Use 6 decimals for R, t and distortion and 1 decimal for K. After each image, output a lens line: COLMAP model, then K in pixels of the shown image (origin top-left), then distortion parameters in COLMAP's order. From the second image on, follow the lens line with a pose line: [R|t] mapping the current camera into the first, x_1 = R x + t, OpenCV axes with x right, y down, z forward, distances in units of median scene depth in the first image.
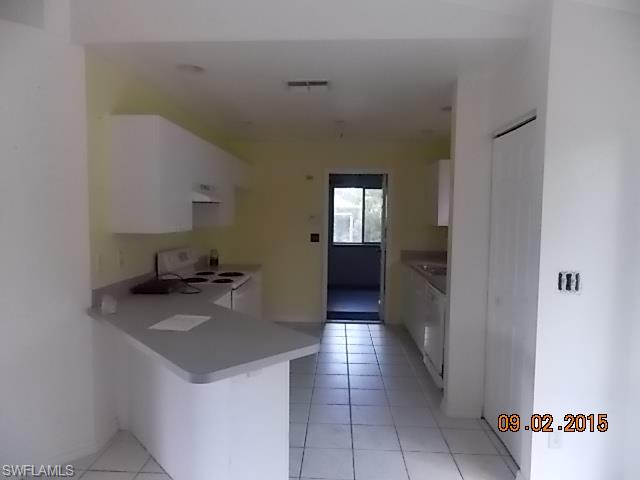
lens RADIAL K [[415.7, 0, 320.0], [0, 415.7, 240.0], [0, 0, 1]] dist [-0.001167, -0.000509]
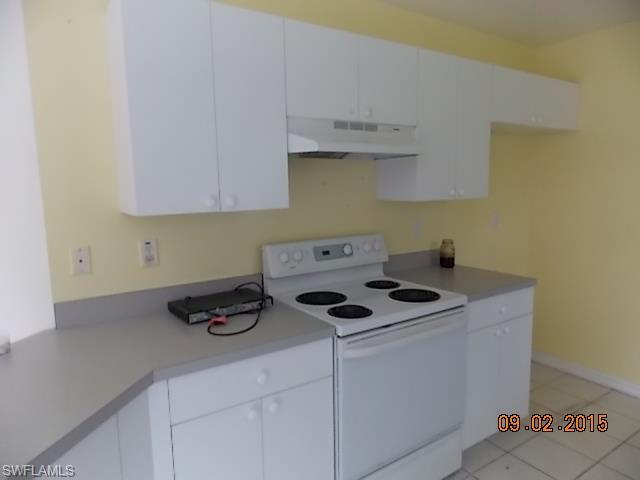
lens RADIAL K [[415.7, 0, 320.0], [0, 415.7, 240.0], [0, 0, 1]] dist [-0.001167, -0.000509]
pose [[0.579219, 0.073349, -0.811865, 0.151075], [-0.017814, 0.996845, 0.077352, -0.024726], [0.814977, -0.030342, 0.578698, 0.718652]]
